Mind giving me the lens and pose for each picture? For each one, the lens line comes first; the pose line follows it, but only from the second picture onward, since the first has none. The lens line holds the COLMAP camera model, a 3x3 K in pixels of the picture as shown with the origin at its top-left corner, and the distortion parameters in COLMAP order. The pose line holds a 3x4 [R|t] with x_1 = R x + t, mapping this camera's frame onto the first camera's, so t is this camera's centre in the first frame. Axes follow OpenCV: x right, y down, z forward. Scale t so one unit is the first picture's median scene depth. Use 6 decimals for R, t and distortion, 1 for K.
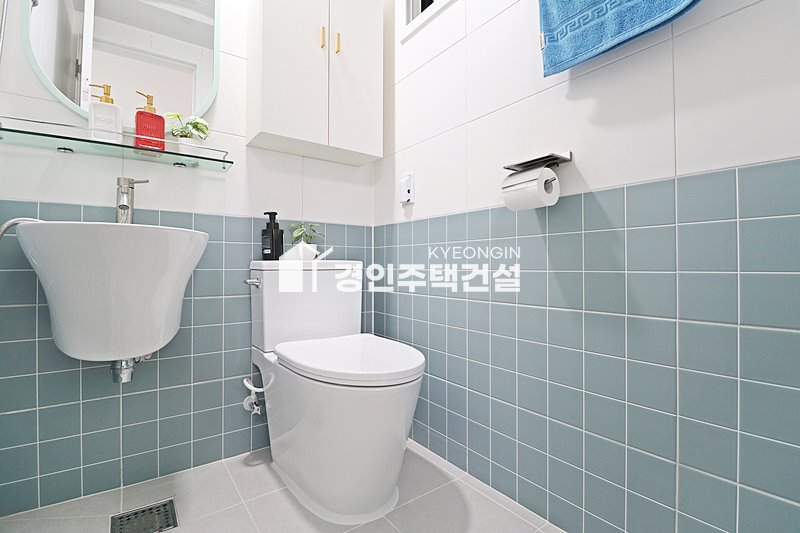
lens RADIAL K [[366.5, 0, 399.8], [0, 366.5, 265.1], [0, 0, 1]] dist [-0.012051, -0.006794]
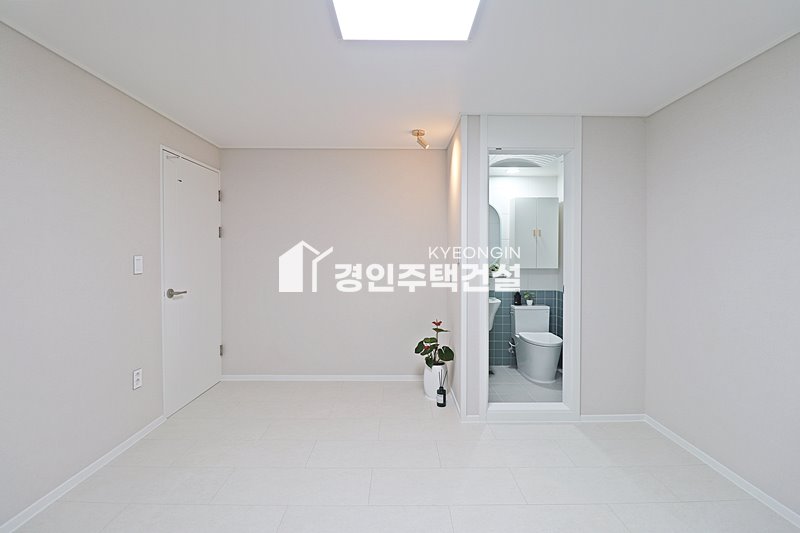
lens RADIAL K [[366.5, 0, 400.4], [0, 366.5, 266.1], [0, 0, 1]] dist [-0.012051, -0.006794]
pose [[0.807745, 0.001332, -0.589530, 0.690895], [0.003362, 0.999971, 0.006865, -0.376161], [0.589522, -0.007528, 0.807717, -2.135255]]
